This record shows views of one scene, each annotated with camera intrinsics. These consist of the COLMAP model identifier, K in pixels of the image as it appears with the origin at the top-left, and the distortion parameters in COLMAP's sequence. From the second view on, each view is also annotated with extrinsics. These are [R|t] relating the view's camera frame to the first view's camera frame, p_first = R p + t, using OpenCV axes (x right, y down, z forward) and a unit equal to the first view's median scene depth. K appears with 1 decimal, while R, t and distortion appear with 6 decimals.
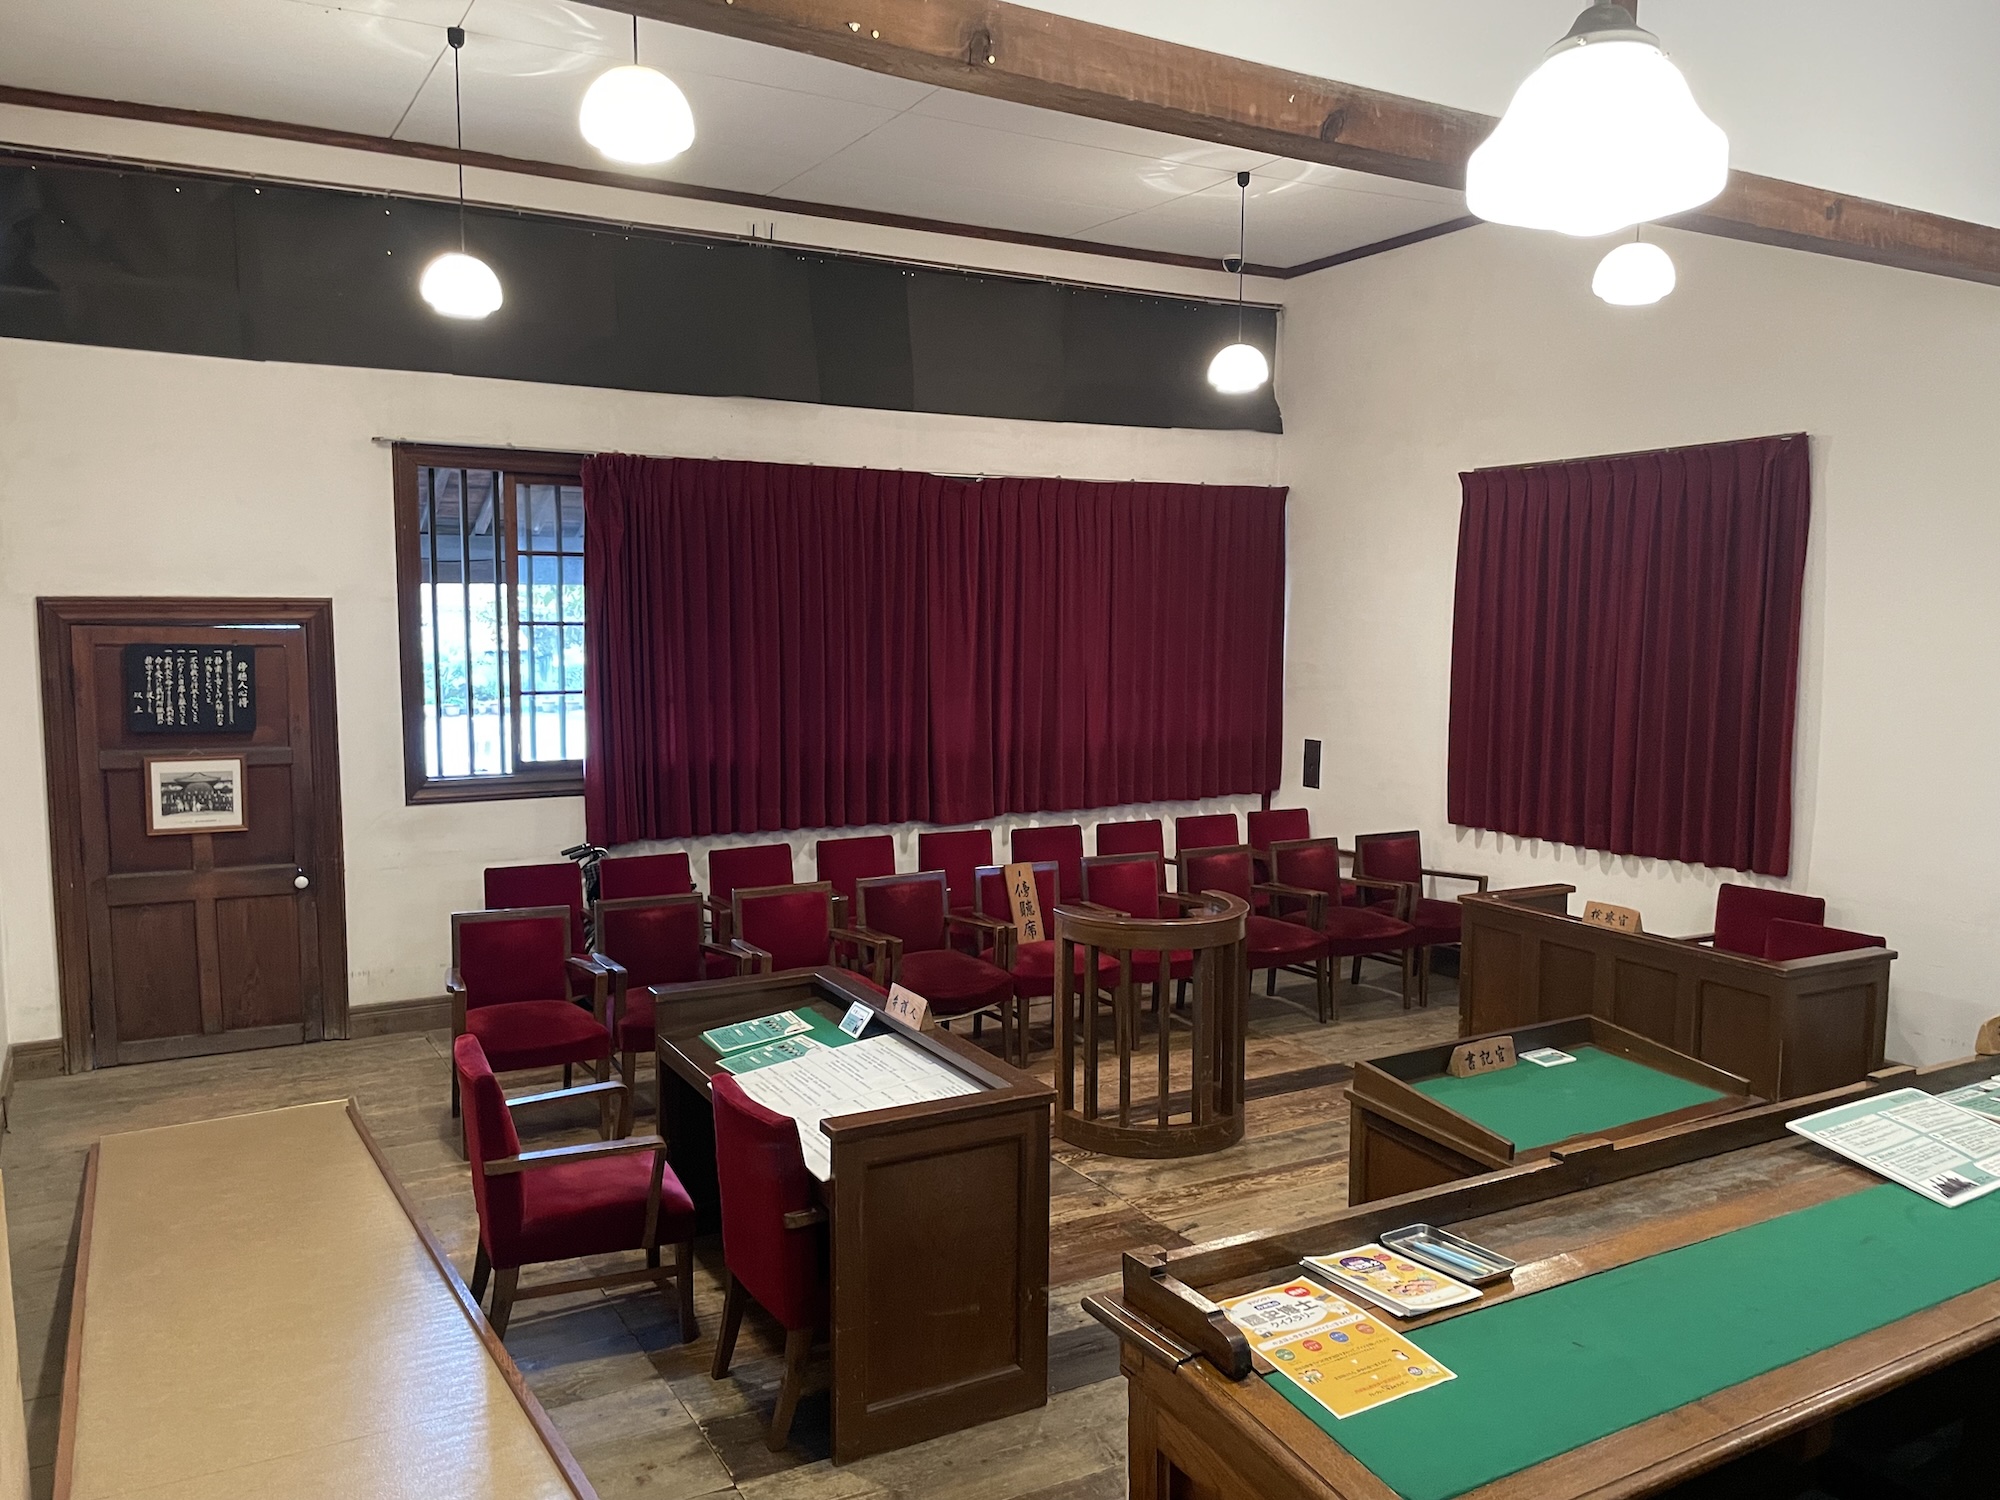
lens RADIAL K [[1511.2, 0, 992.8], [0, 1511.2, 760.4], [0, 0, 1]] dist [0.038430, -0.006877]
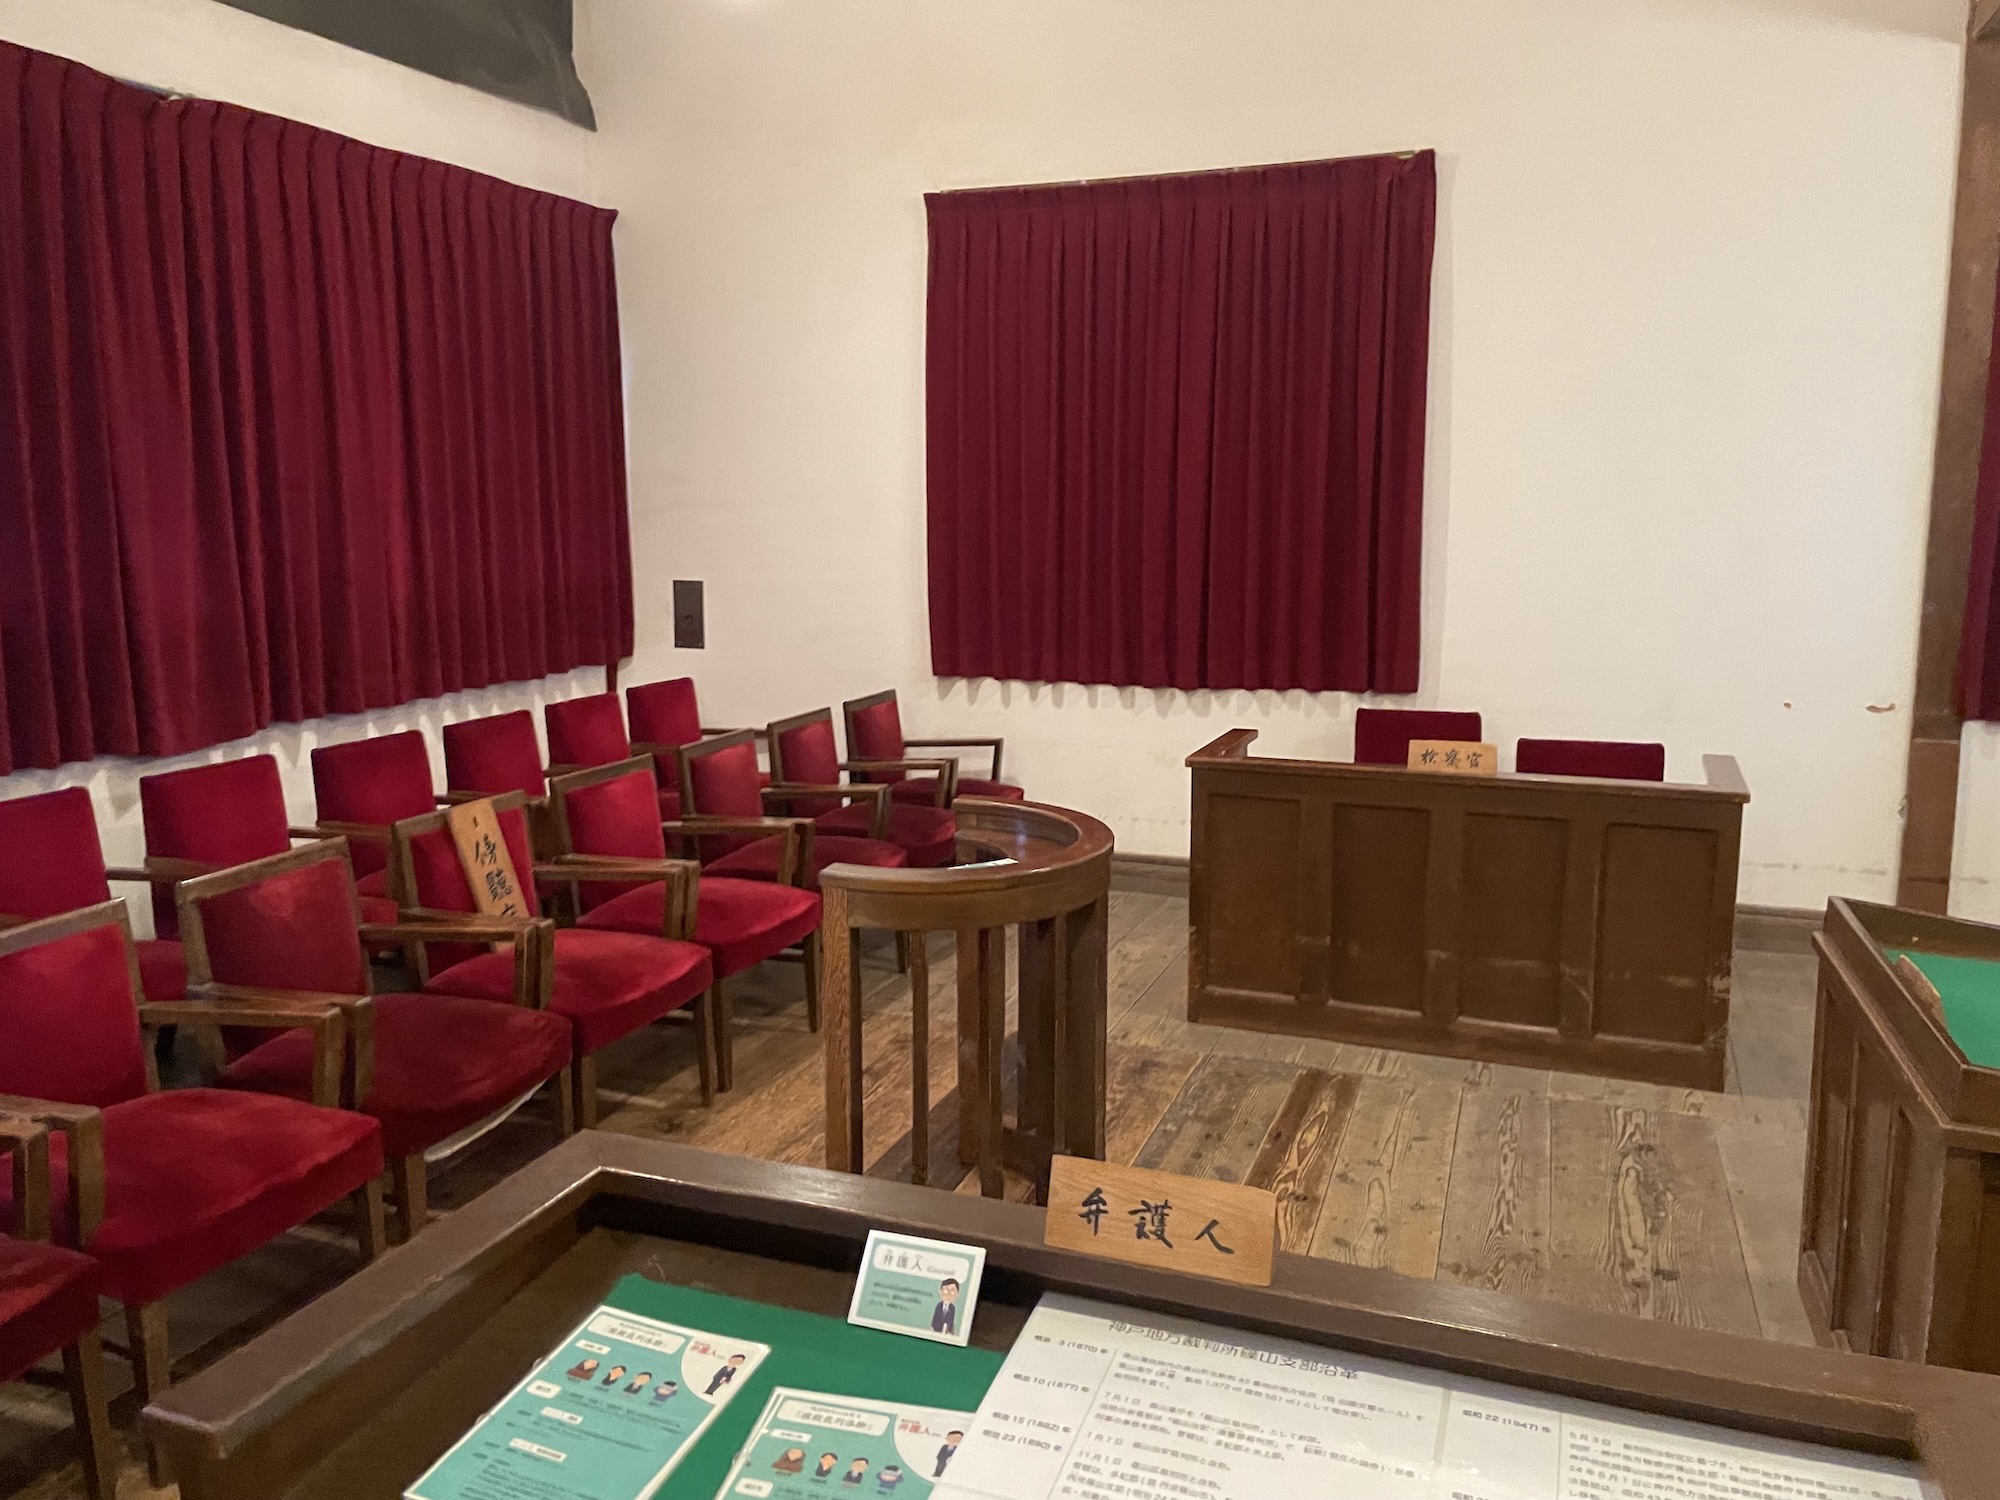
lens RADIAL K [[1511.2, 0, 1001.0], [0, 1511.2, 732.7], [0, 0, 1]] dist [0.038430, -0.006877]
pose [[0.757670, -0.105968, 0.643978, -0.177617], [0.070111, 0.994236, 0.081114, 0.012596], [-0.648861, -0.016308, 0.760732, 0.455310]]
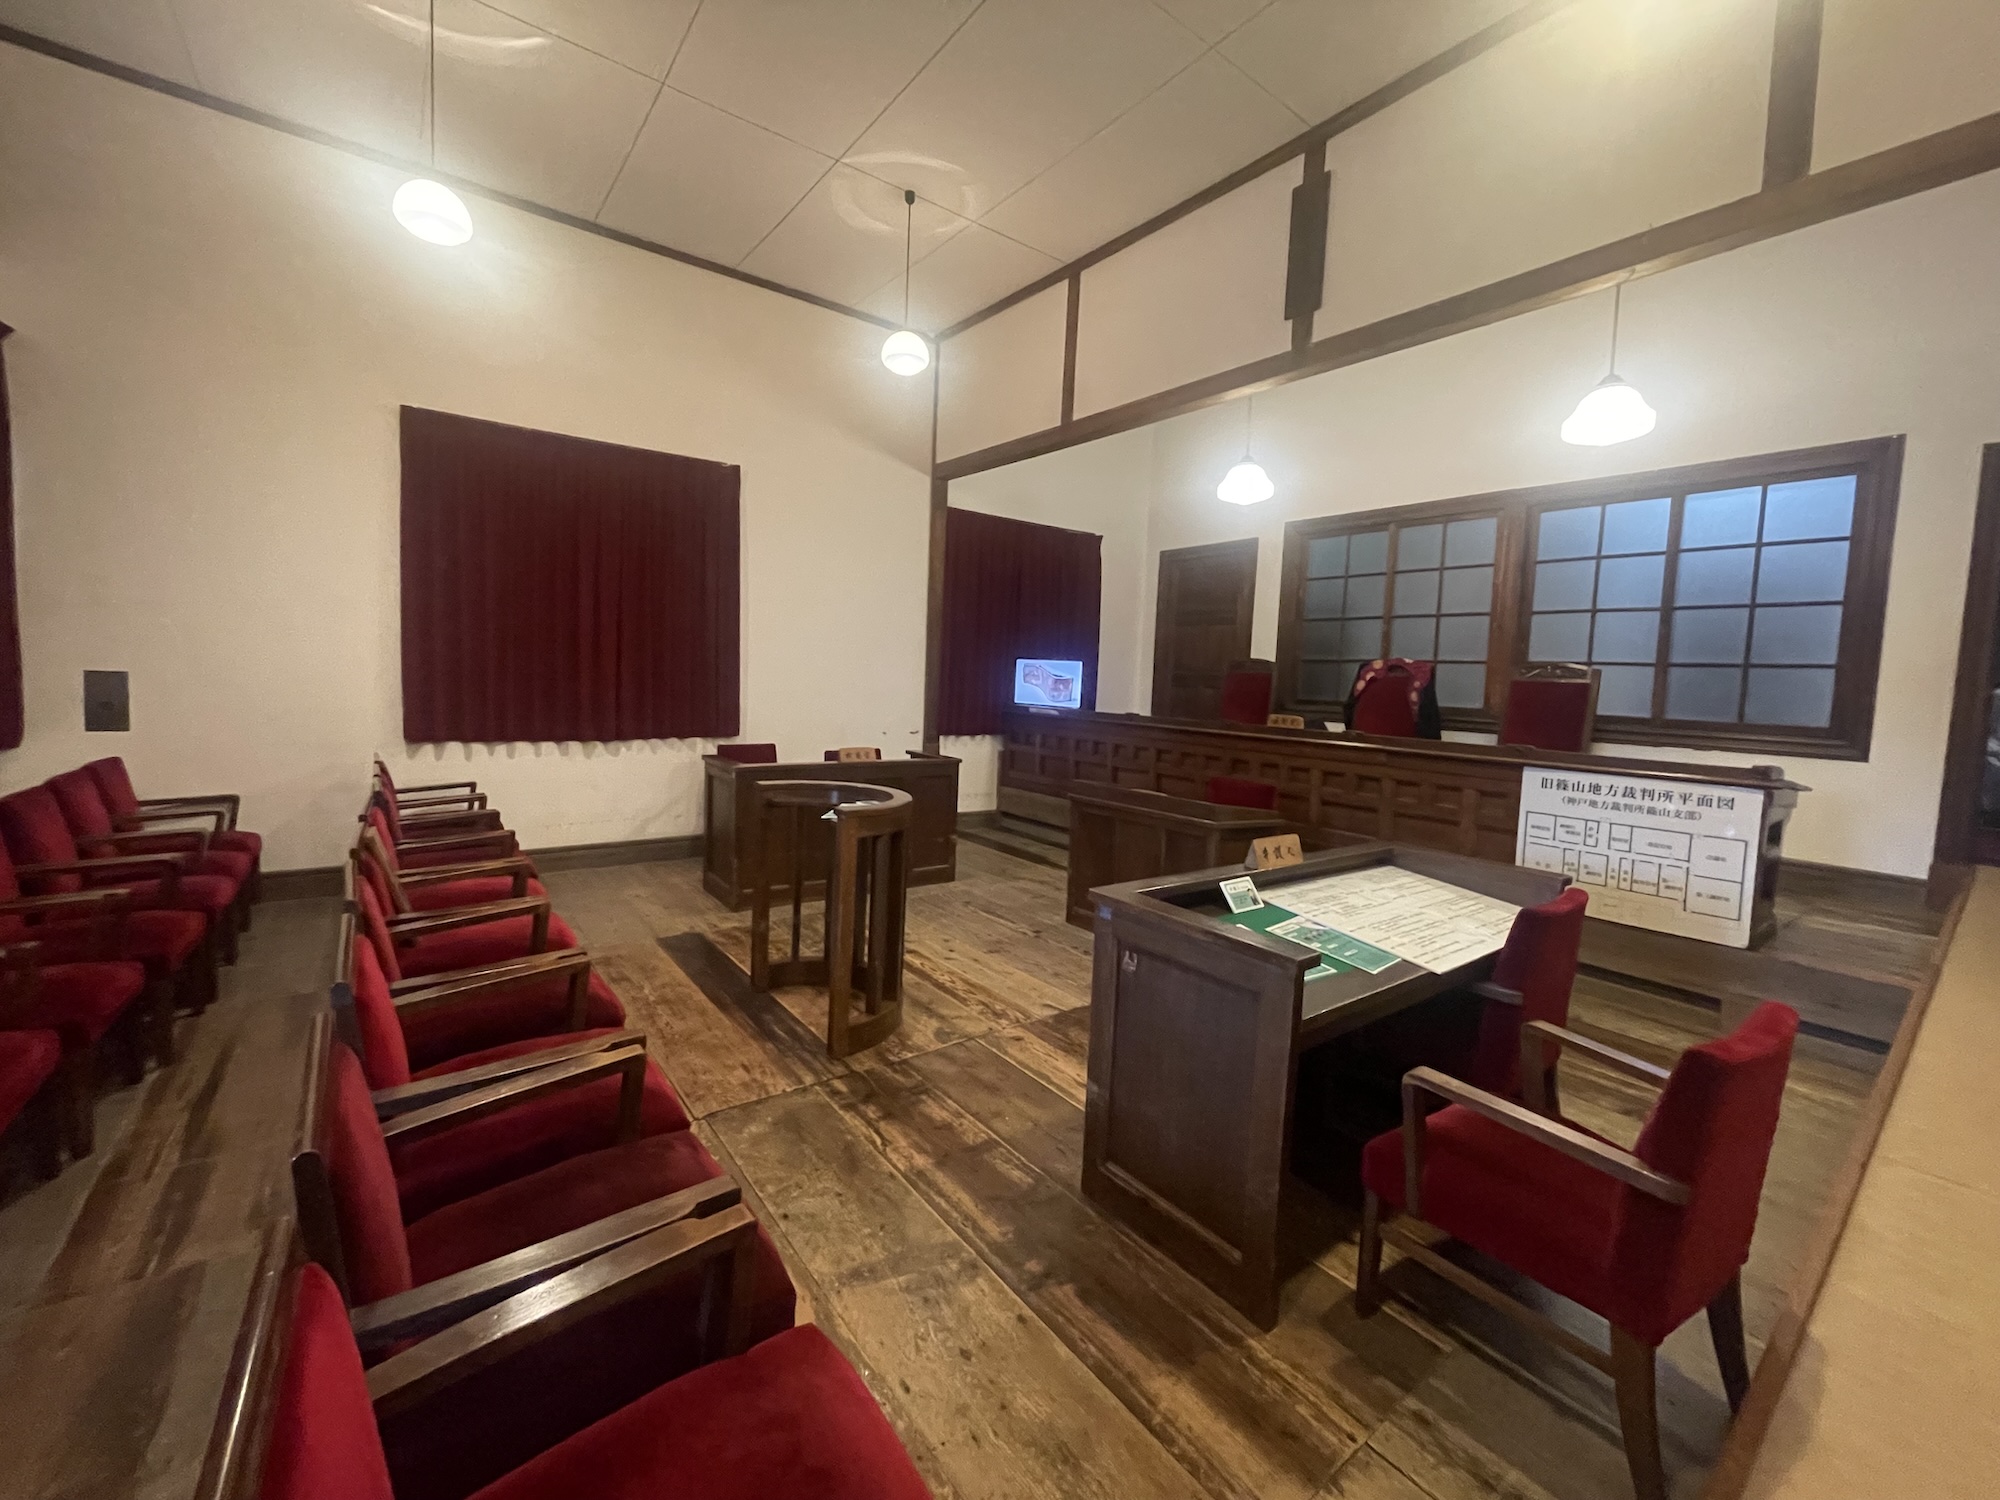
lens RADIAL K [[797.8, 0, 1009.3], [0, 797.8, 734.9], [0, 0, 1]] dist [-0.004205, -0.000389]
pose [[-0.131966, -0.086437, 0.987478, -0.337171], [0.059384, 0.993712, 0.094919, 0.009631], [-0.989474, 0.071167, -0.126003, 0.731262]]
